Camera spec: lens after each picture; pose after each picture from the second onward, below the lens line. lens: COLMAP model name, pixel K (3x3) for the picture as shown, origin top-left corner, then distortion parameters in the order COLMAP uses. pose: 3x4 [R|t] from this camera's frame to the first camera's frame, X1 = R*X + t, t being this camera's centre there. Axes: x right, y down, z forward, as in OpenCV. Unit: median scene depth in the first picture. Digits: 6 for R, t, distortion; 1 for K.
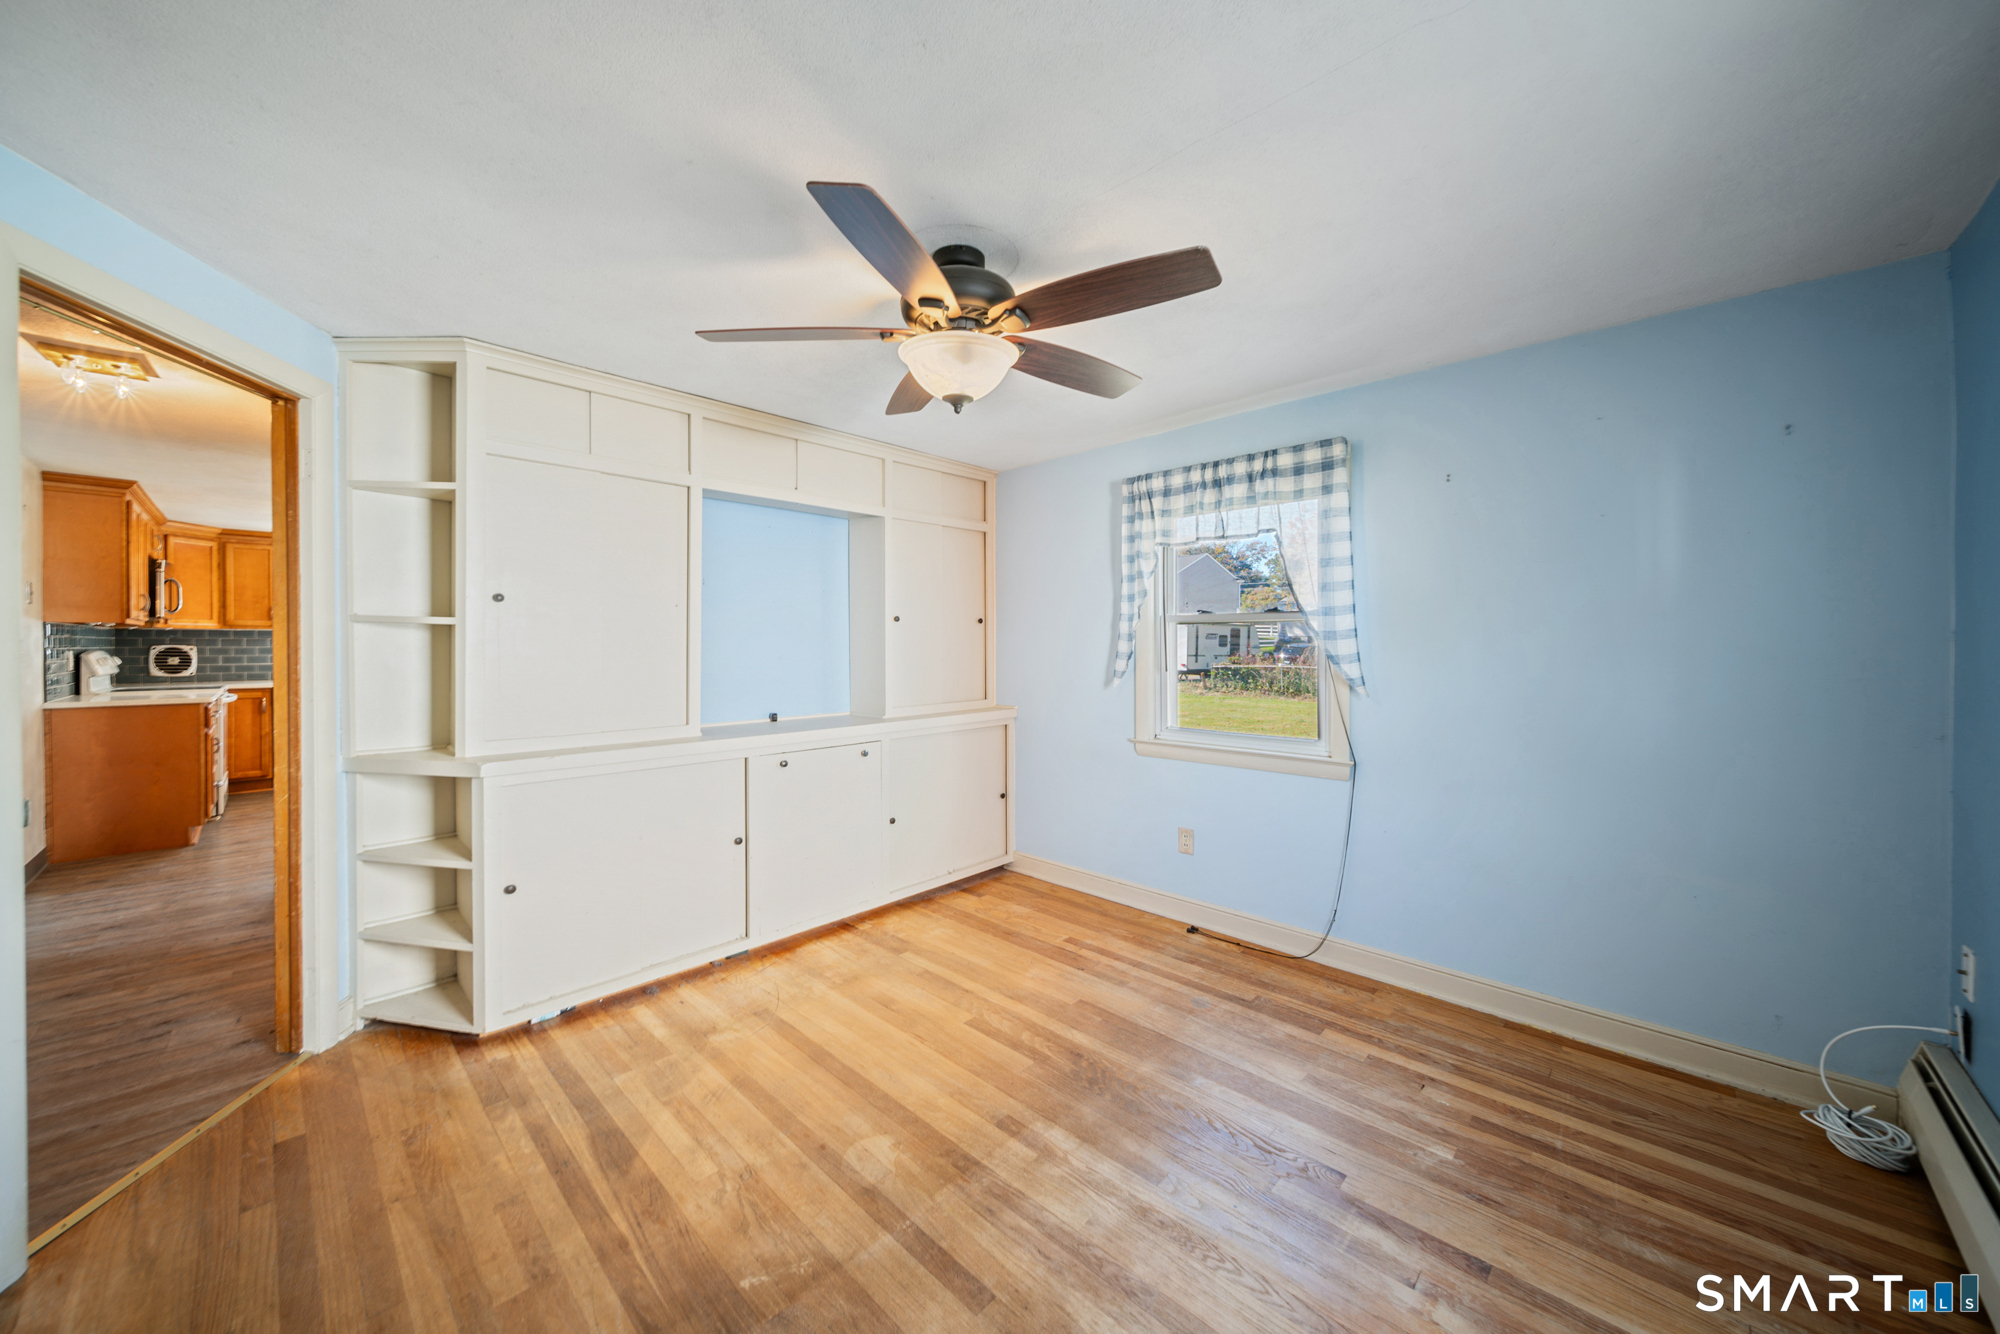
lens RADIAL K [[711.7, 0, 980.4], [0, 711.7, 637.4], [0, 0, 1]] dist [-0.000624, -0.000323]
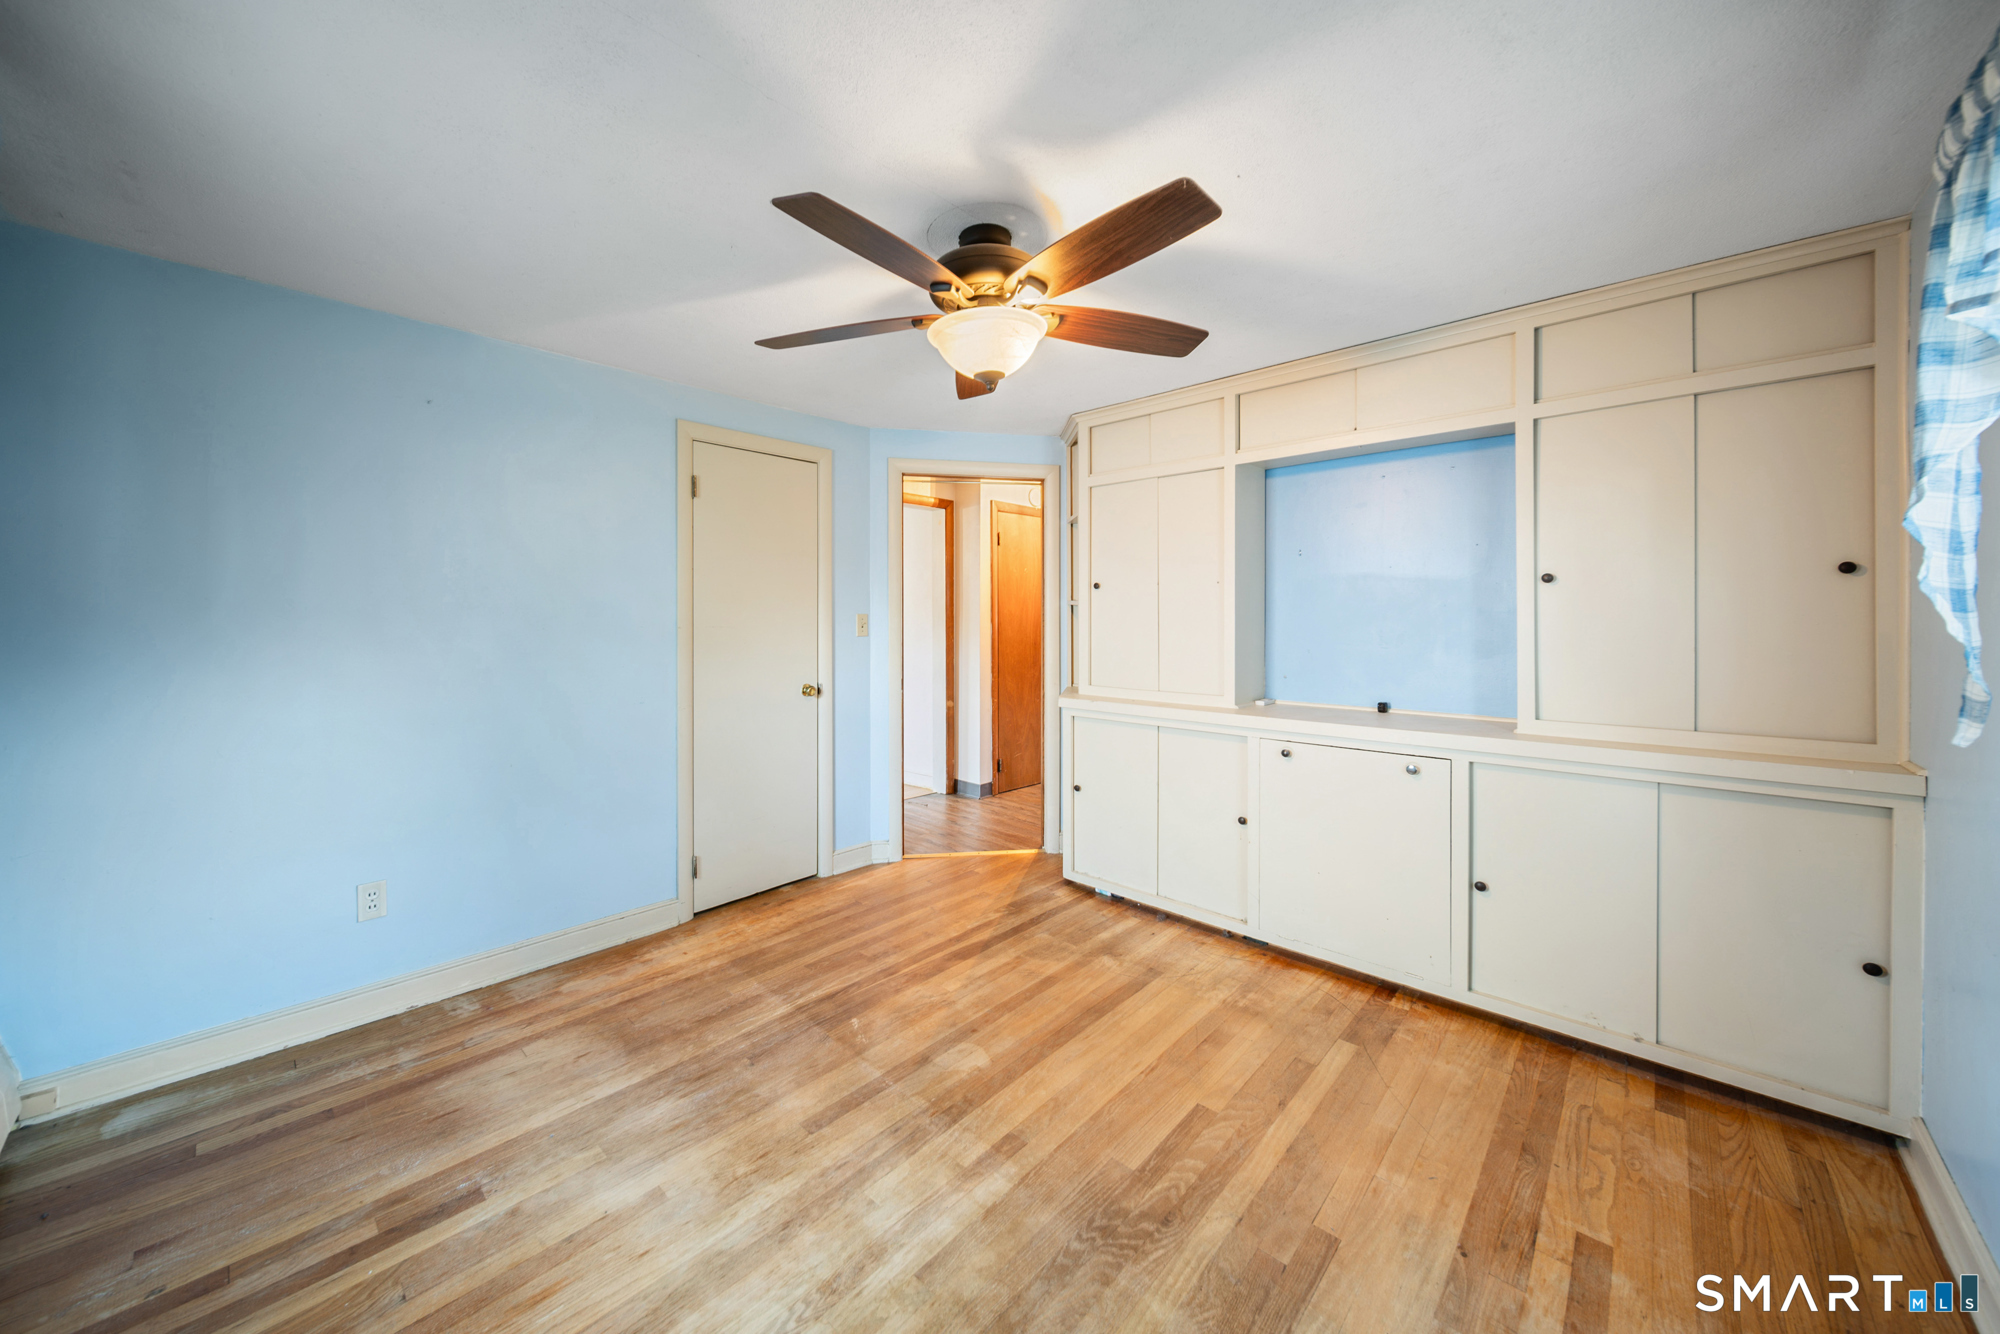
lens RADIAL K [[711.7, 0, 980.4], [0, 711.7, 637.4], [0, 0, 1]] dist [-0.000624, -0.000323]
pose [[0.019507, 0.030129, -0.999356, 0.738989], [0.010260, 0.999487, 0.030333, 0.001440], [0.999757, -0.010845, 0.019188, 0.747800]]
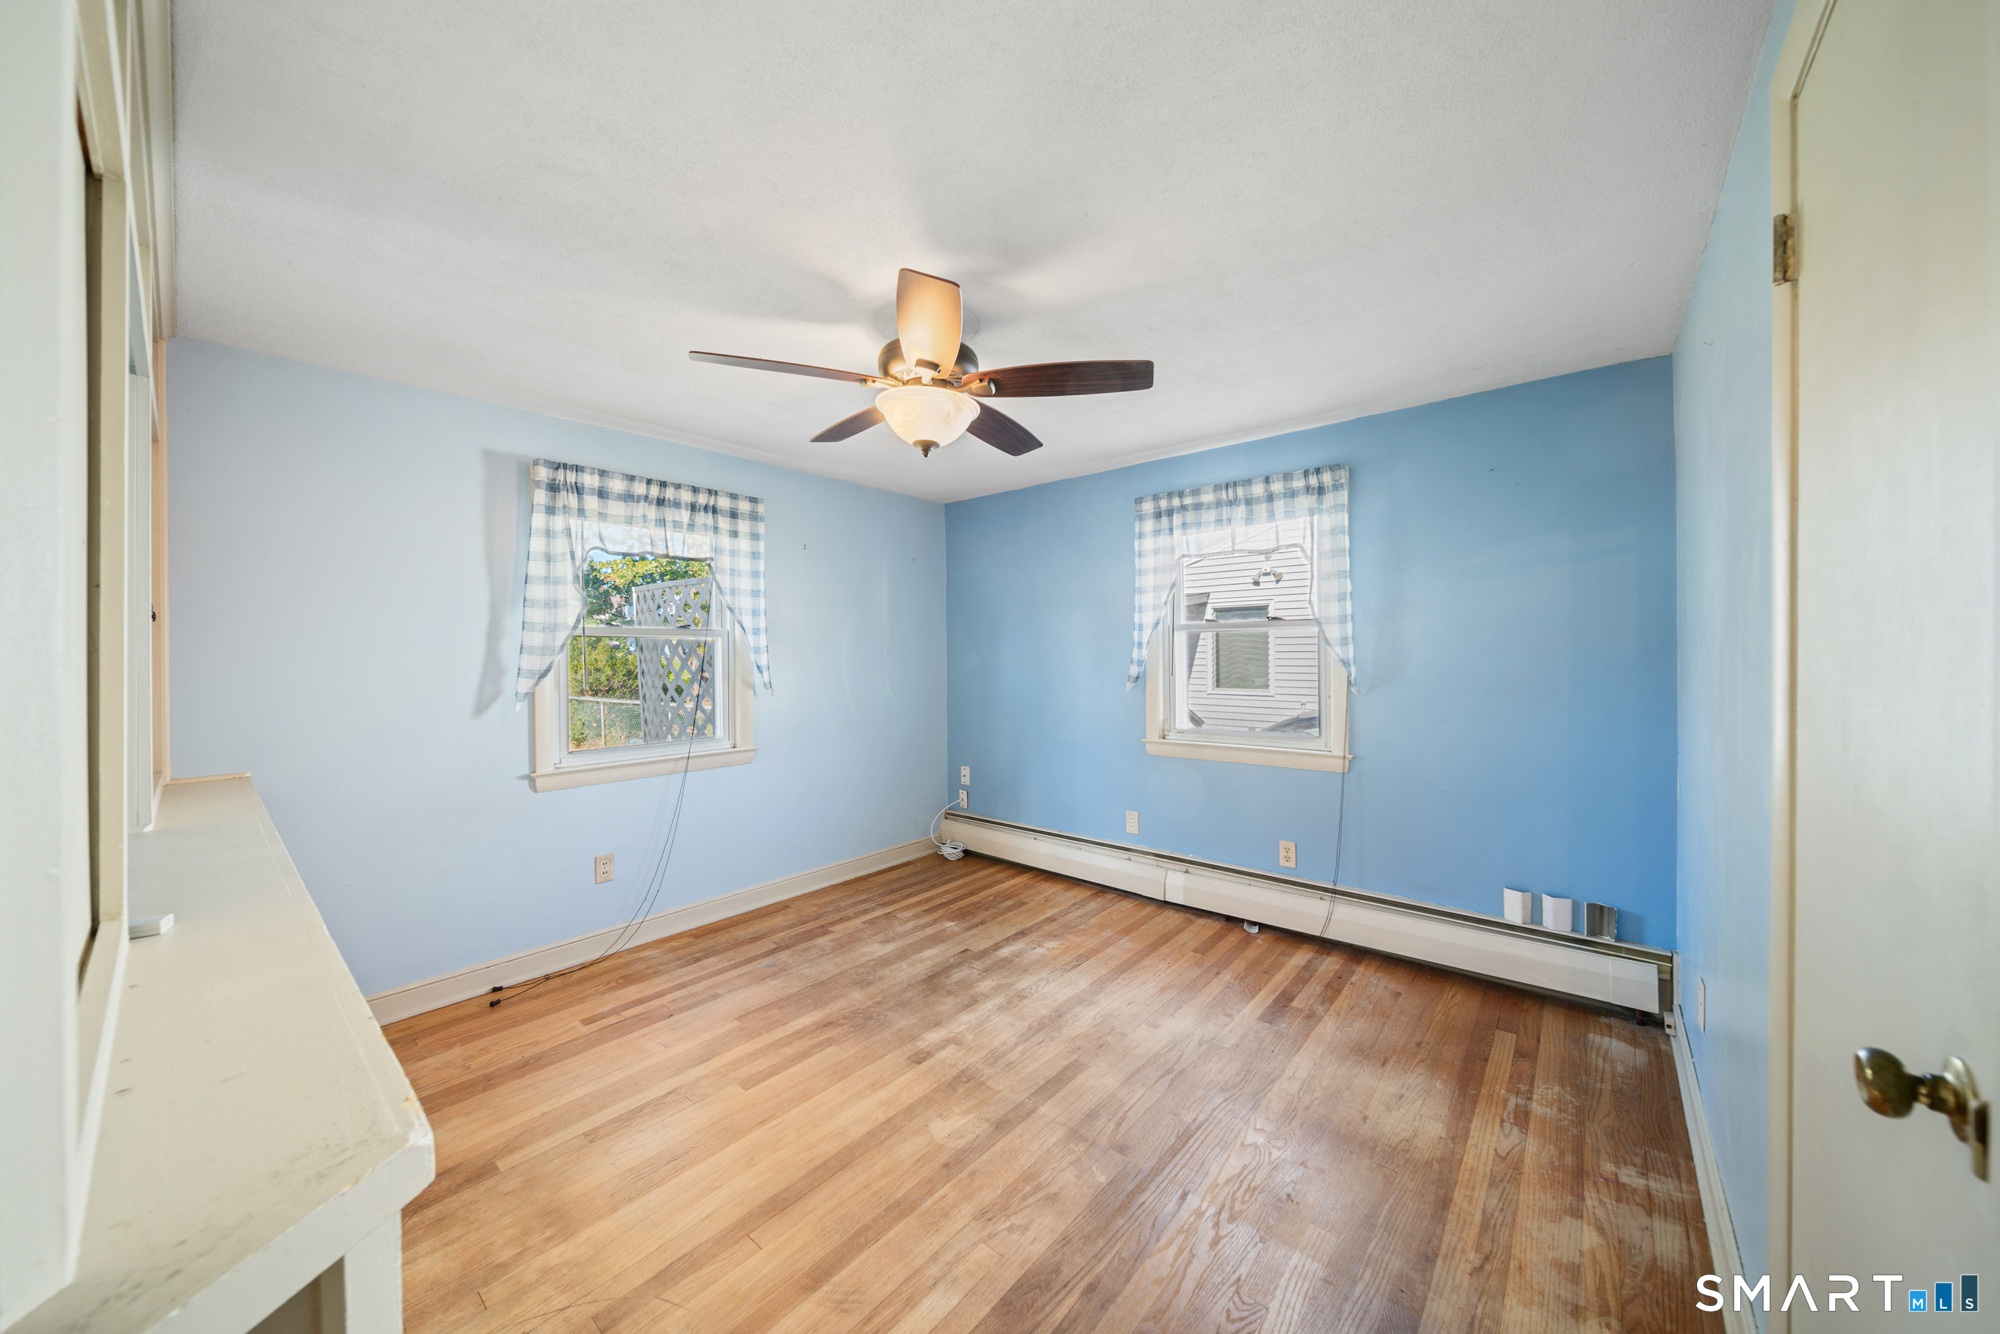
lens RADIAL K [[693.2, 0, 991.5], [0, 693.2, 650.3], [0, 0, 1]] dist [0.000126, -0.000053]
pose [[-0.069401, 0.005876, 0.997572, -0.897102], [-0.002139, 0.999979, -0.006039, 0.003508], [-0.997587, -0.002553, -0.069387, 0.756139]]
